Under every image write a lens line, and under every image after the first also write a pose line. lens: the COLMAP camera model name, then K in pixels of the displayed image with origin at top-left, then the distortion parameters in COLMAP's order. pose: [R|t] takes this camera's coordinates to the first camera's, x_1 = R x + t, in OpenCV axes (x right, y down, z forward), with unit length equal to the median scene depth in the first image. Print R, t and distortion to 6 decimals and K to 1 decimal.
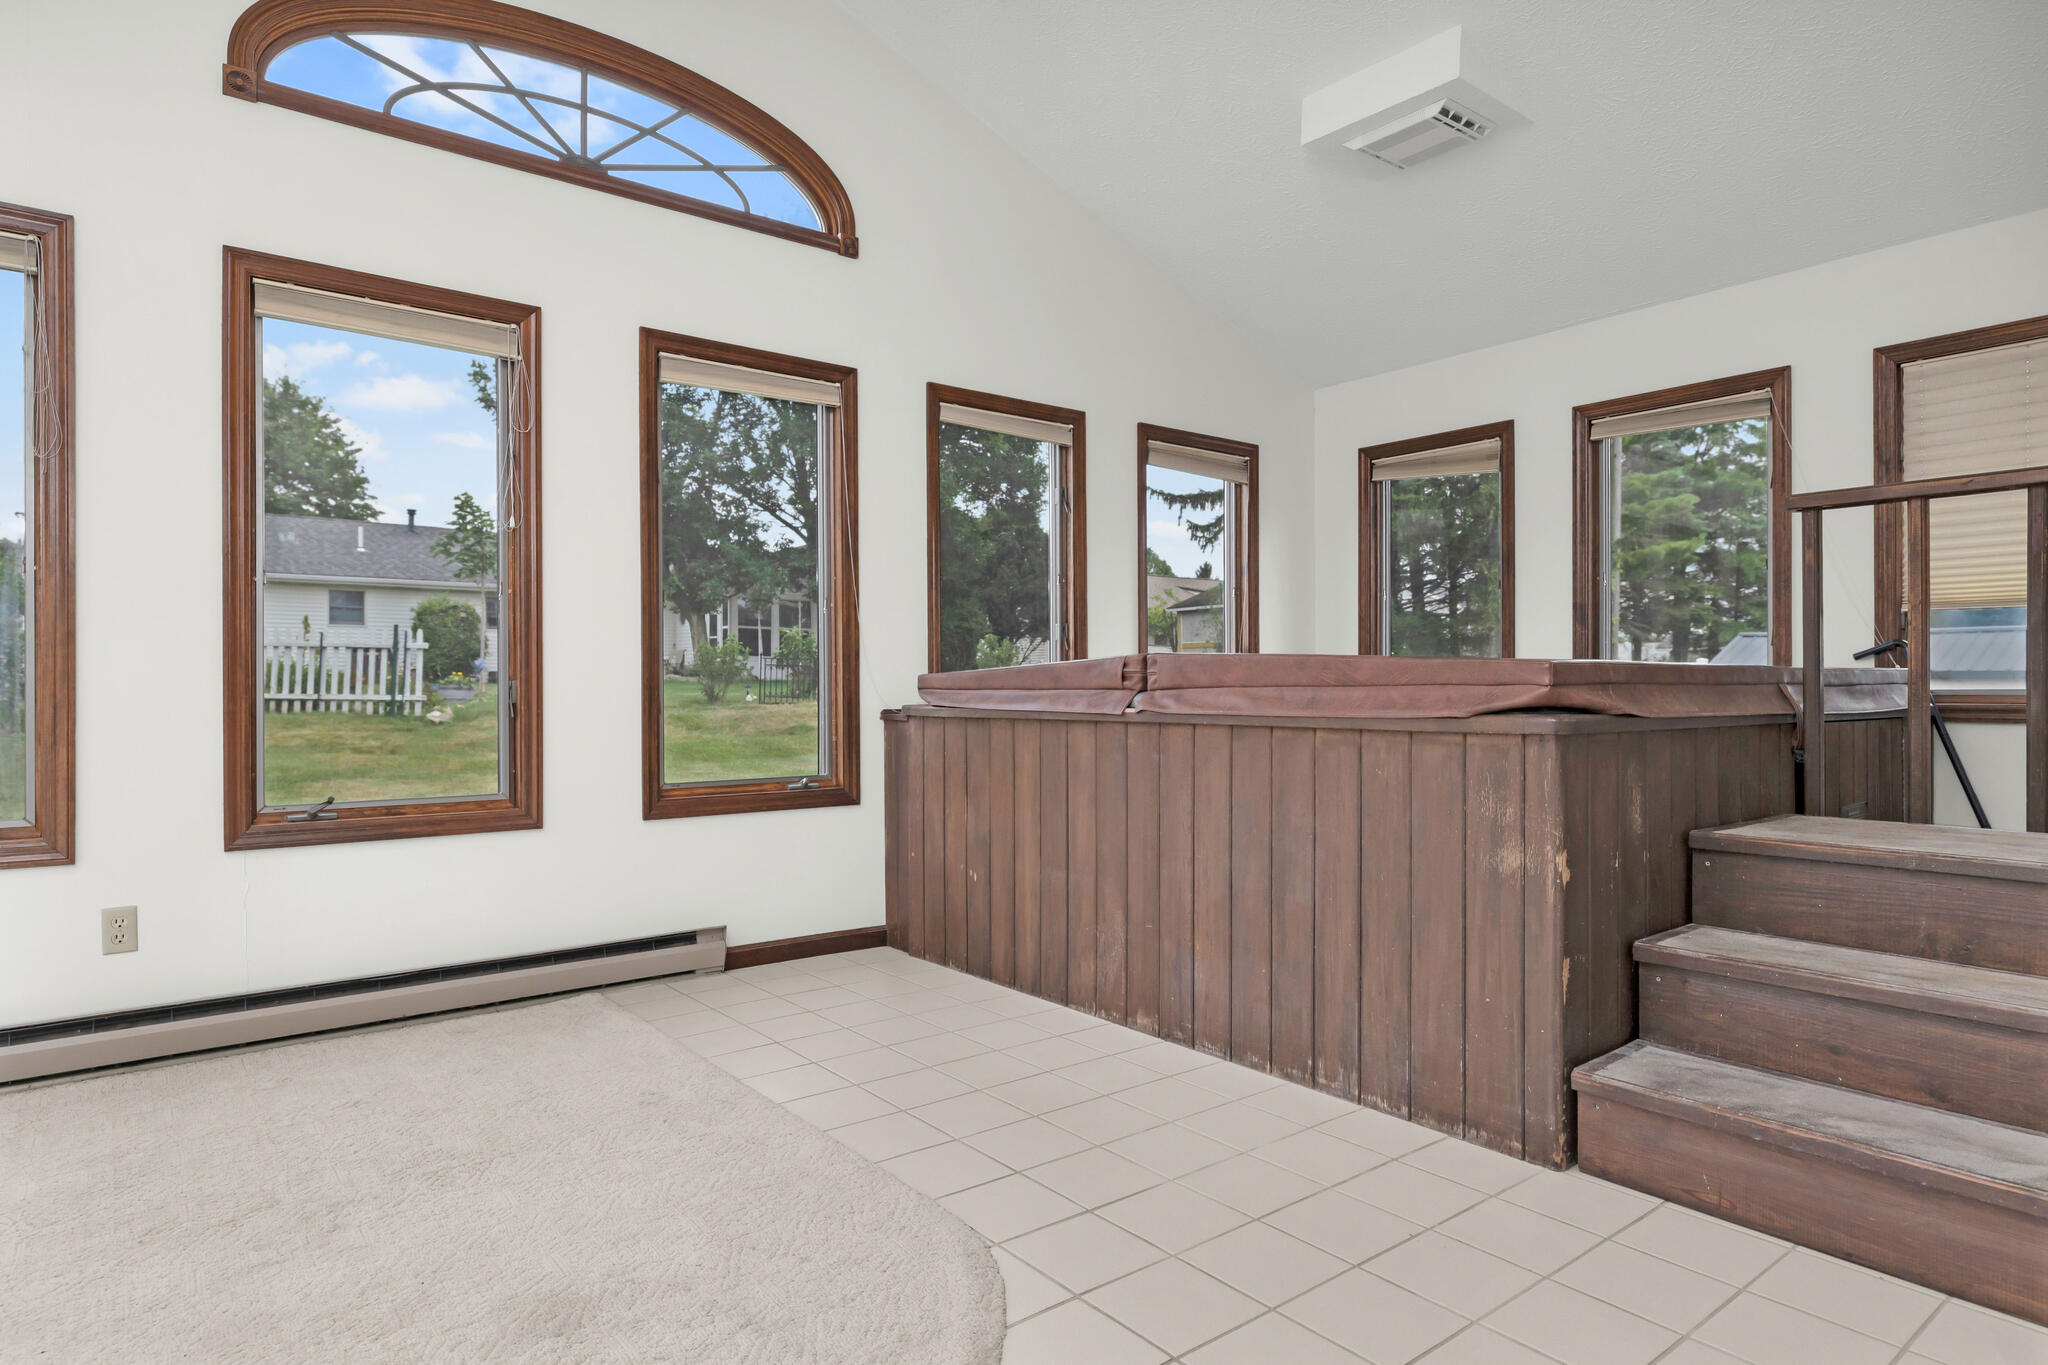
lens RADIAL K [[1156.5, 0, 1024.0], [0, 1156.5, 682.5], [0, 0, 1]] dist [0.002208, 0.000537]
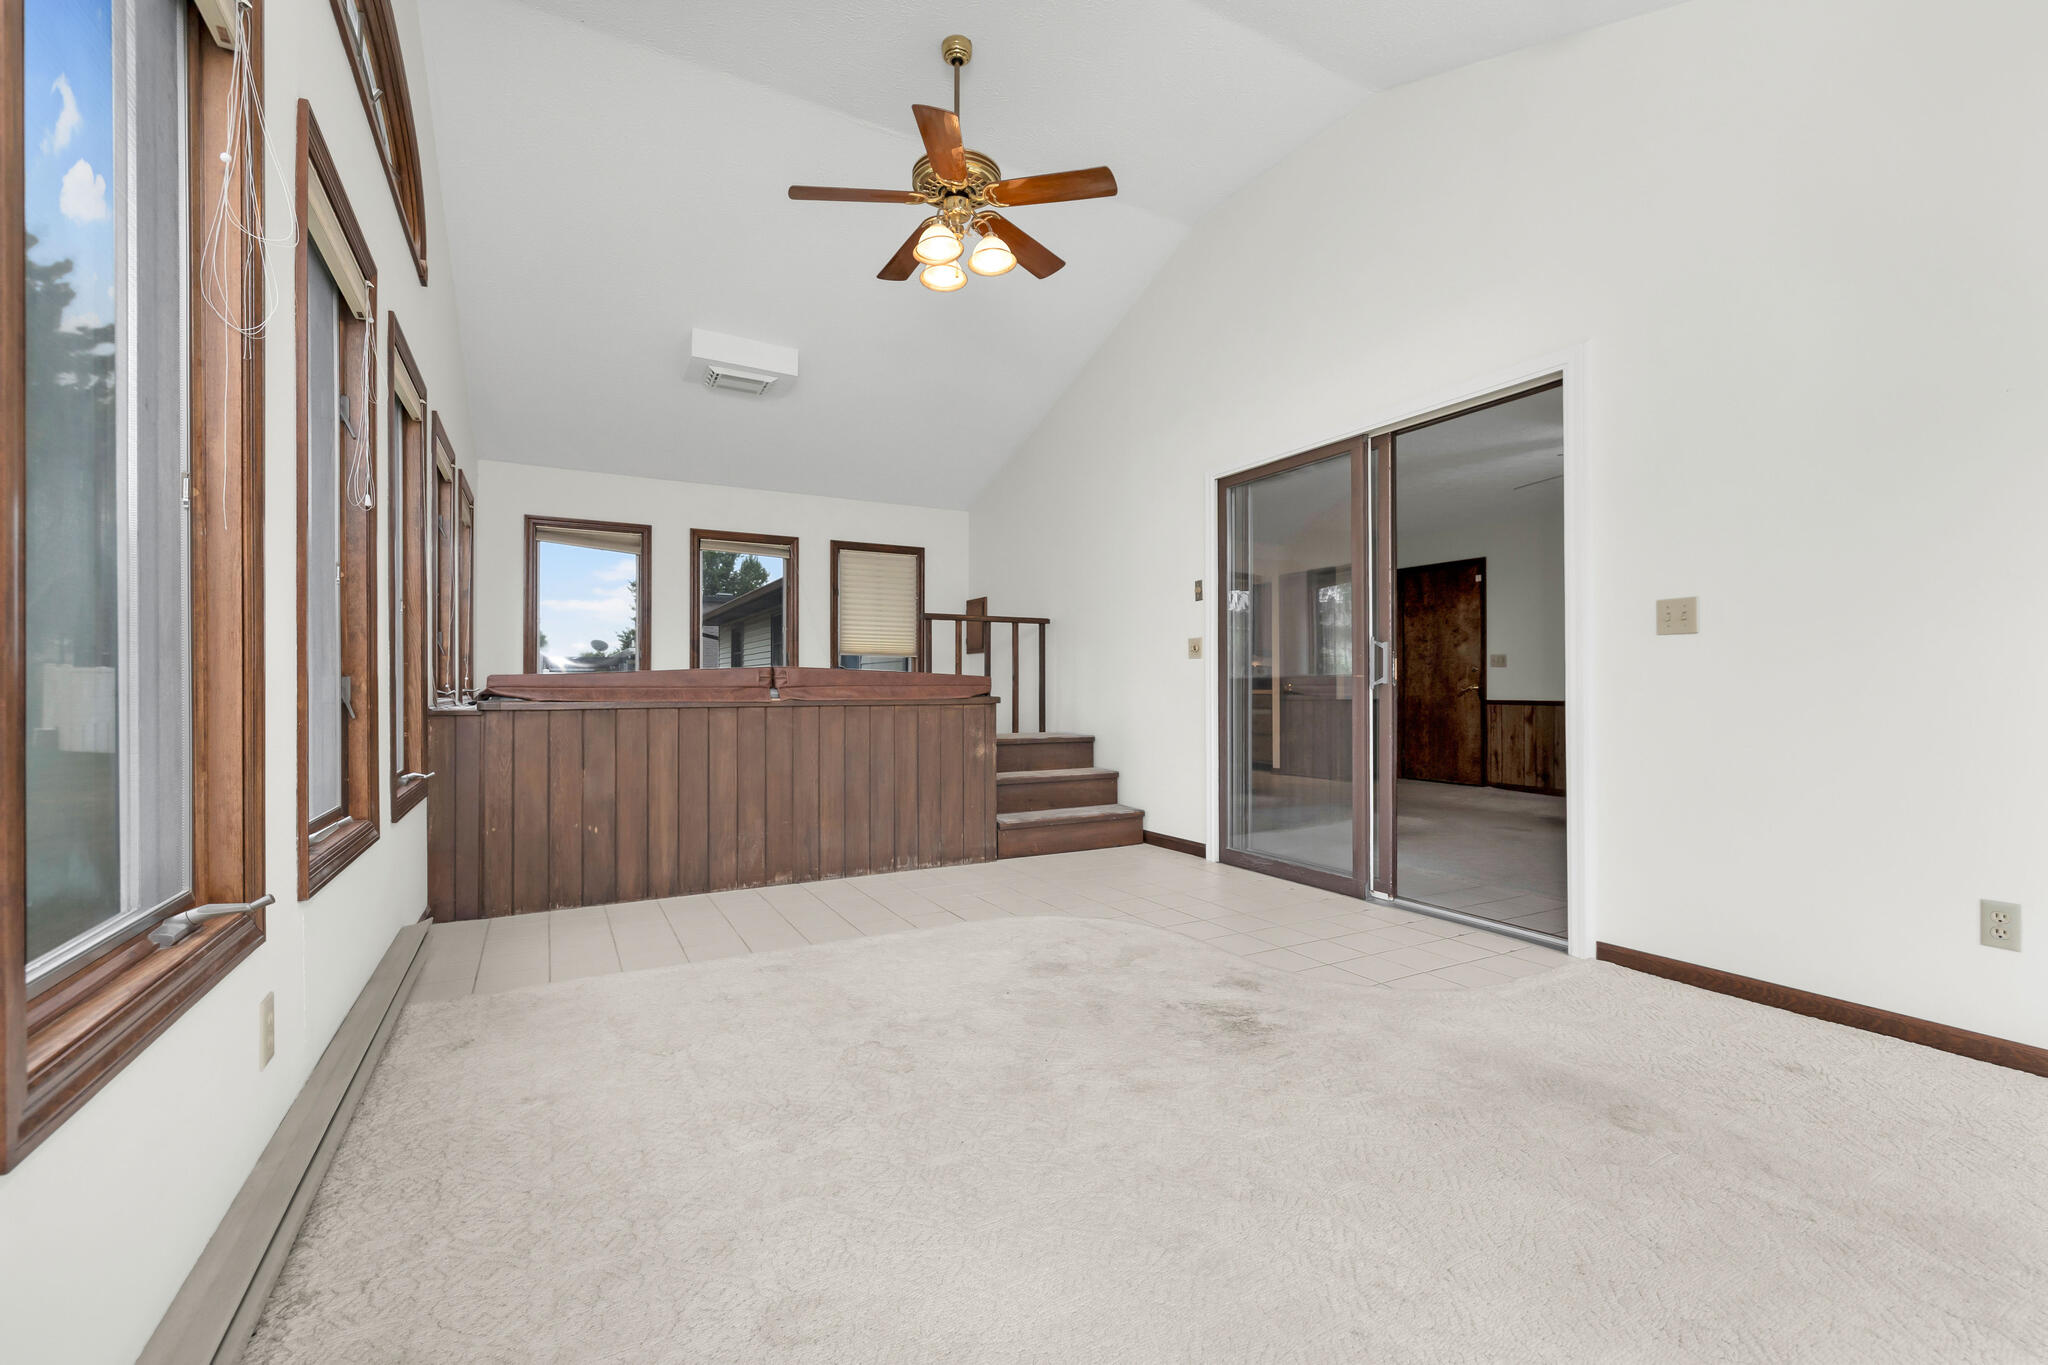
lens RADIAL K [[863.2, 0, 1028.4], [0, 863.2, 683.5], [0, 0, 1]] dist [-0.000628, 0.000032]
pose [[0.157810, 0.005758, 0.987453, -1.041712], [-0.002886, 0.999981, -0.005370, 0.005790], [-0.987465, -0.002002, 0.157823, 0.398190]]
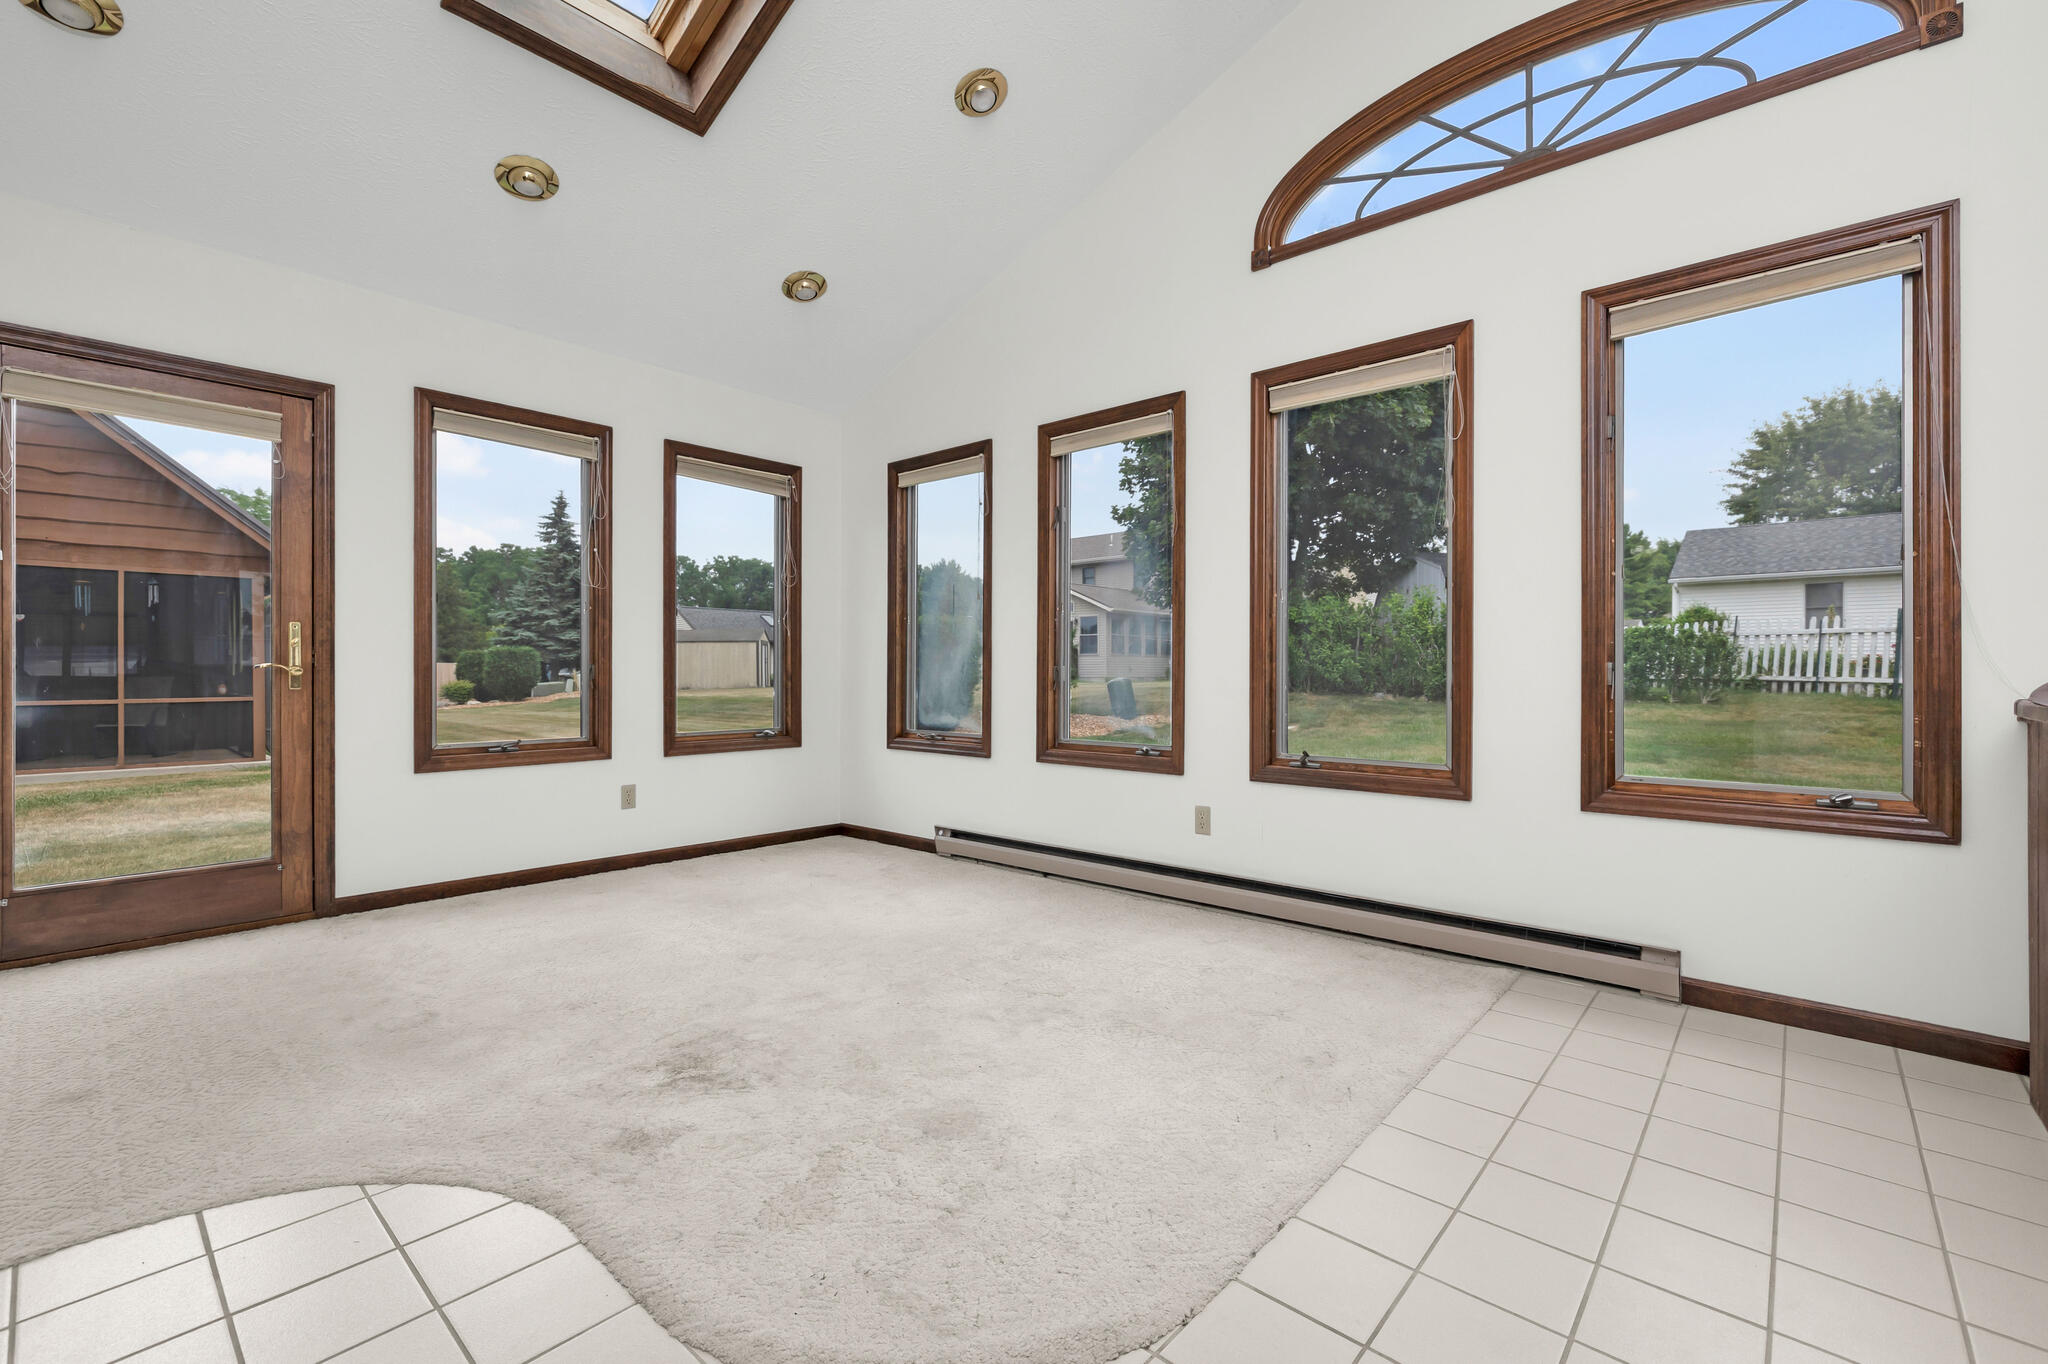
lens RADIAL K [[876.9, 0, 1021.4], [0, 876.9, 665.9], [0, 0, 1]] dist [-0.000489, 0.000207]
pose [[0.168025, -0.005078, -0.985770, 0.329456], [0.003911, 0.999982, -0.004485, 0.002198], [0.985775, -0.003102, 0.168042, 0.464155]]
